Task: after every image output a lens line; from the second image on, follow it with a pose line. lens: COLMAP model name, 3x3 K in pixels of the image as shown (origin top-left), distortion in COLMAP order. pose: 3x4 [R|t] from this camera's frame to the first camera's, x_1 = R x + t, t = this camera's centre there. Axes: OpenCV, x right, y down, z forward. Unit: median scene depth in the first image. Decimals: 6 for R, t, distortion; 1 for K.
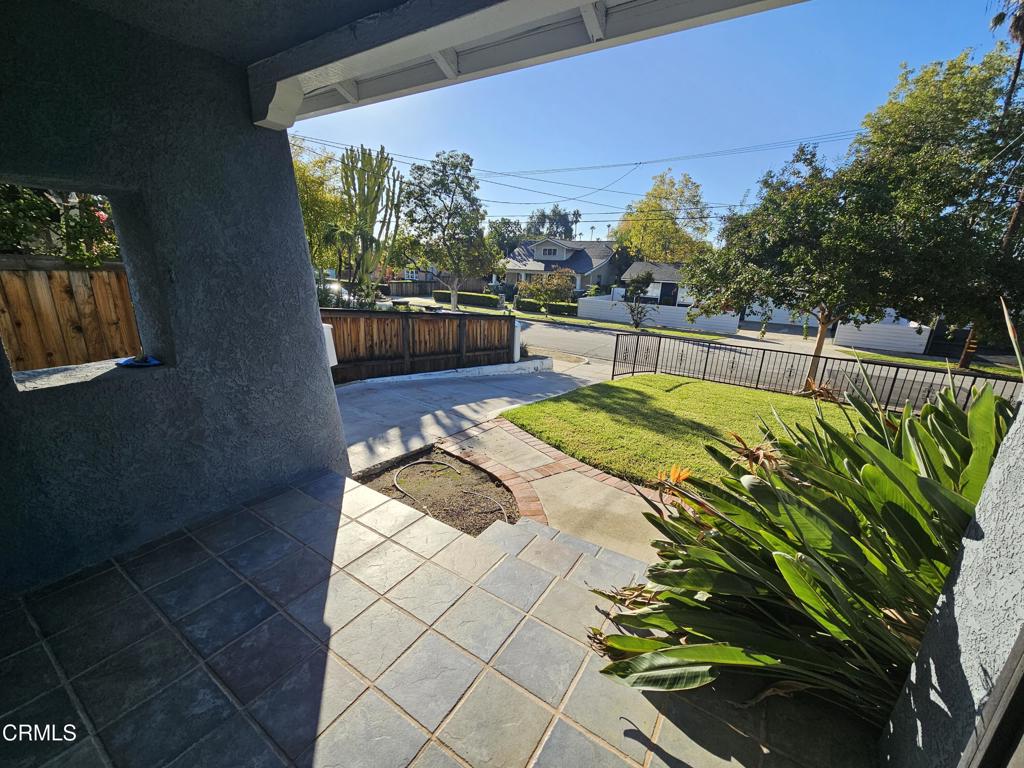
lens RADIAL K [[417.4, 0, 509.9], [0, 417.4, 383.5], [0, 0, 1]] dist [-0.000463, 0.000200]
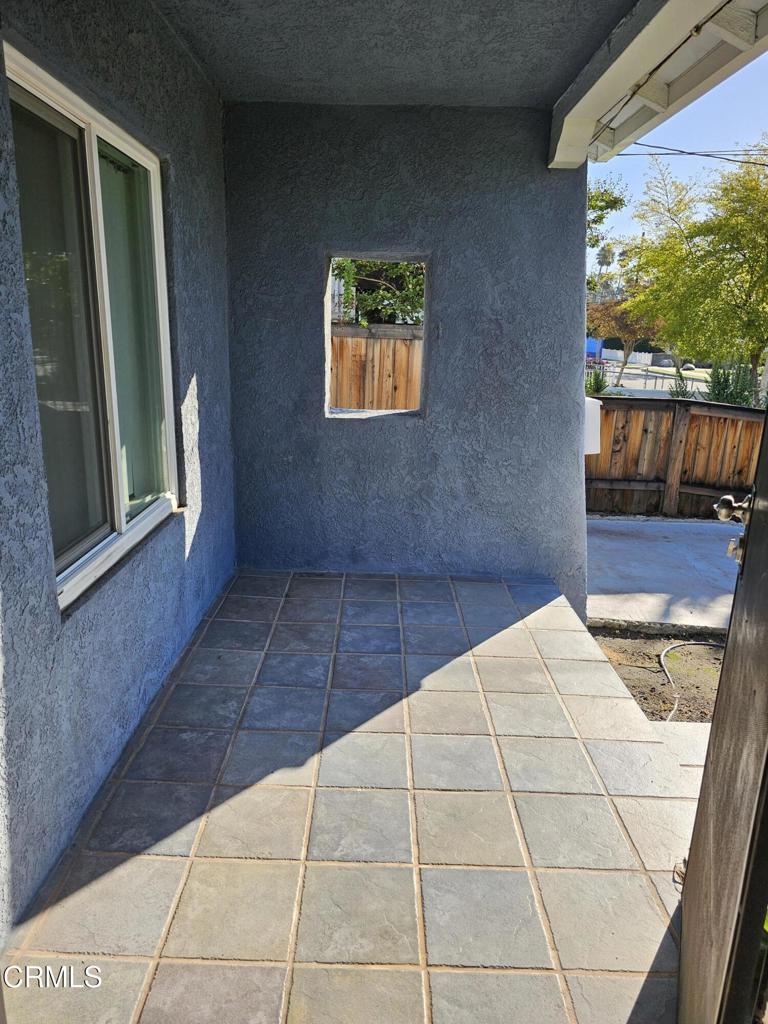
lens RADIAL K [[690.6, 0, 381.7], [0, 690.6, 512.8], [0, 0, 1]] dist [-0.000781, -0.007616]
pose [[0.542507, 0.200174, -0.815853, 0.526748], [-0.239244, 0.967792, 0.078366, 0.068108], [0.805263, 0.152674, 0.572924, -0.035101]]
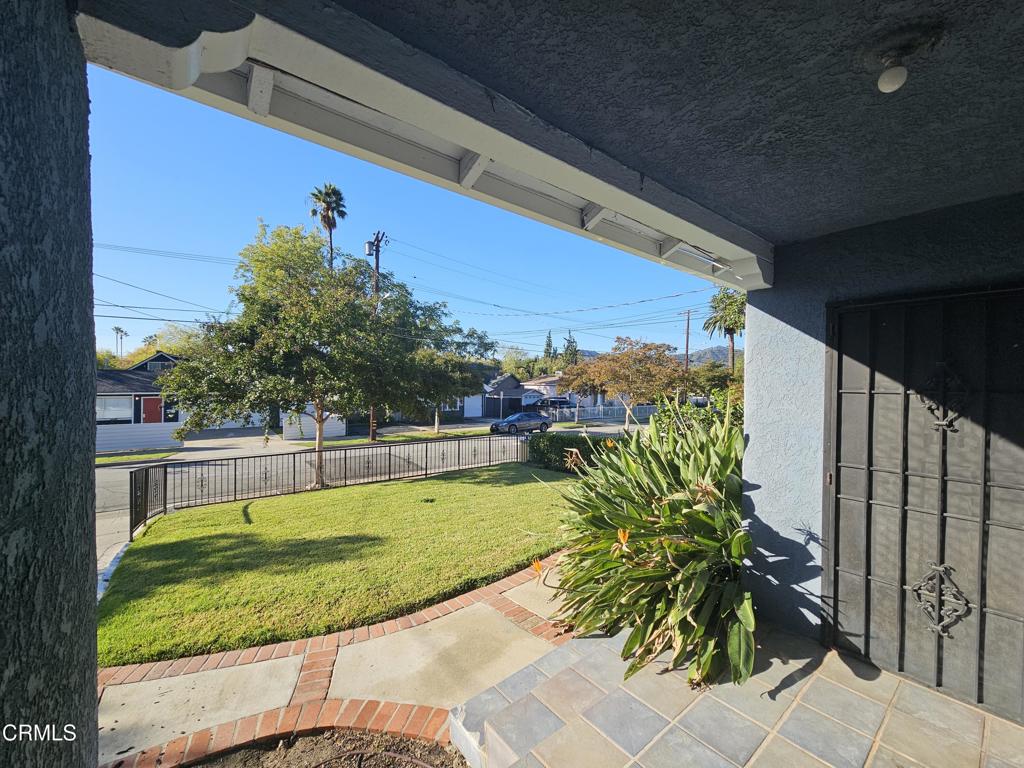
lens RADIAL K [[417.4, 0, 510.4], [0, 417.4, 384.5], [0, 0, 1]] dist [-0.000463, 0.000200]
pose [[0.309058, -0.037982, 0.950285, -0.784431], [0.261529, 0.964074, -0.046523, -0.232236], [-0.914377, 0.262905, 0.307888, 0.635890]]
